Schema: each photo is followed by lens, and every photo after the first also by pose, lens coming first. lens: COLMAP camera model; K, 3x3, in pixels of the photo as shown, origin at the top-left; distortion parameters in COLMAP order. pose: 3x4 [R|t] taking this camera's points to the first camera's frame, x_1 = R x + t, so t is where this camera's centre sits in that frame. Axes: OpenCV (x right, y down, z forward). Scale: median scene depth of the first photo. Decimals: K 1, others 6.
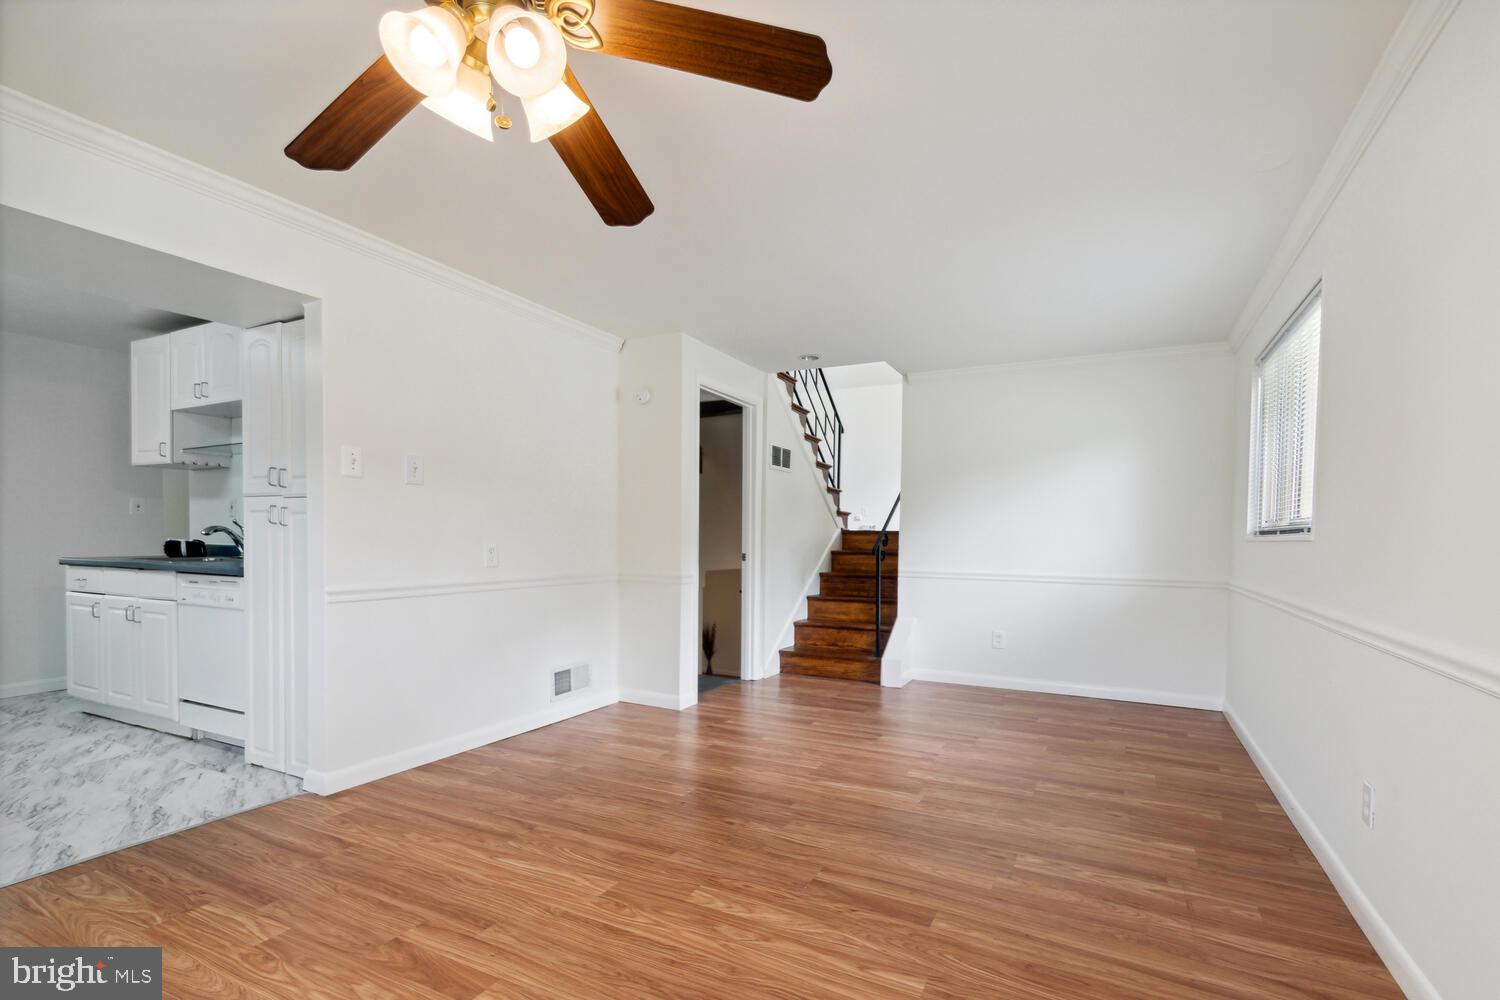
lens RADIAL K [[684.6, 0, 779.9], [0, 684.6, 554.2], [0, 0, 1]] dist [0.005570, -0.001870]
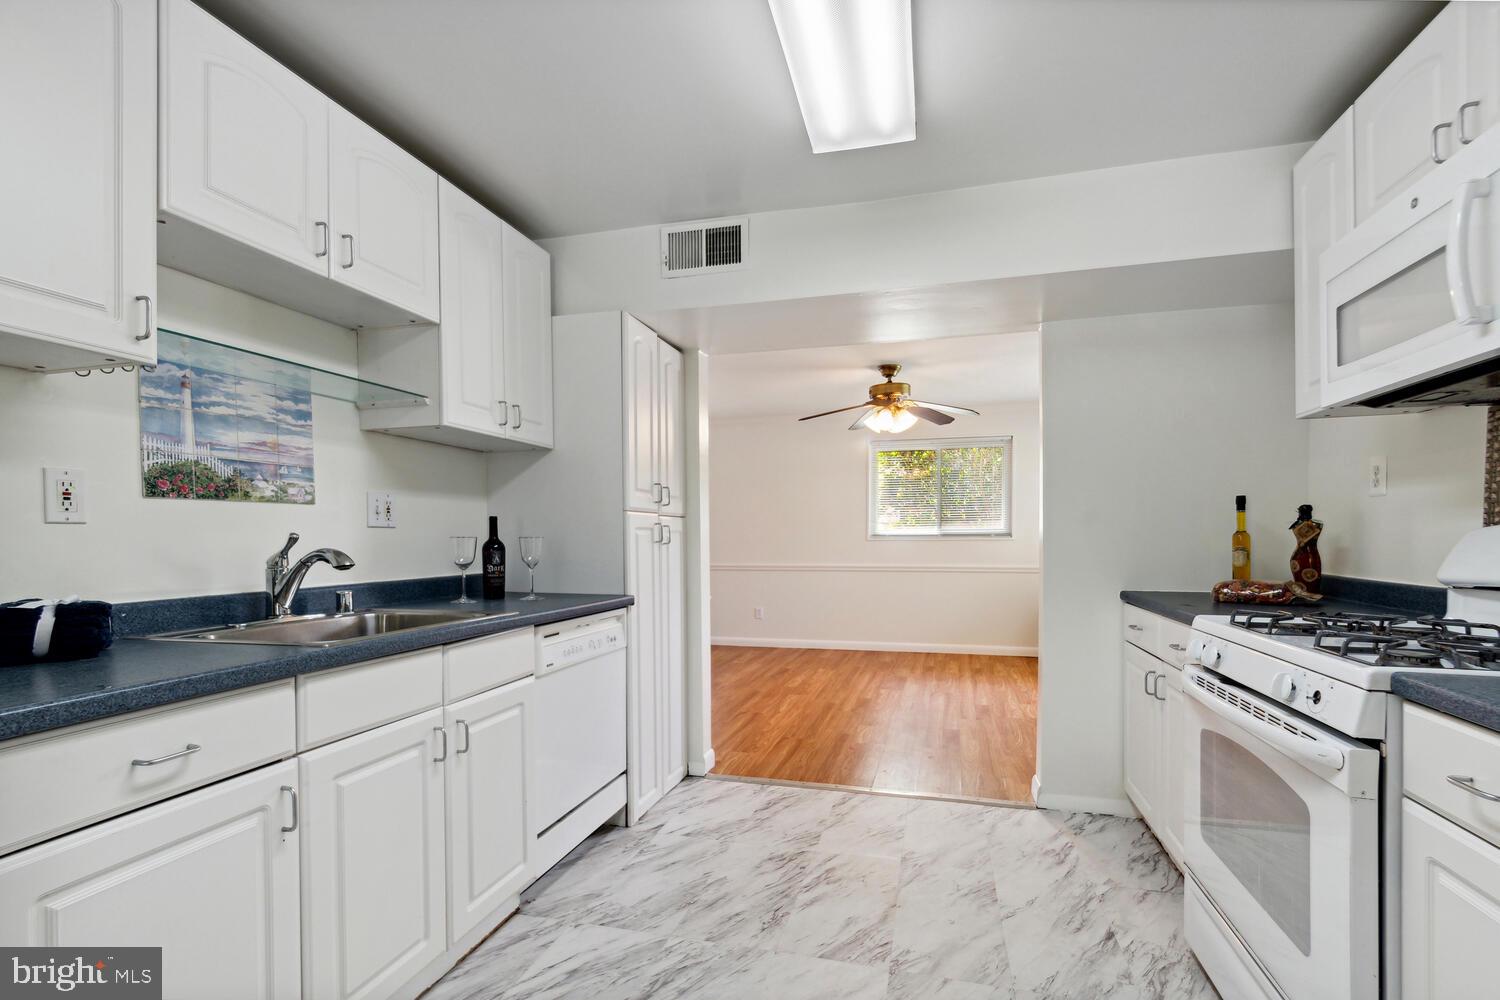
lens RADIAL K [[684.6, 0, 770.6], [0, 684.6, 539.6], [0, 0, 1]] dist [0.005570, -0.001870]
pose [[-0.199355, -0.013882, 0.979829, -1.570334], [0.030310, 0.999334, 0.020325, -0.057346], [-0.979459, 0.033751, -0.198801, 0.952299]]
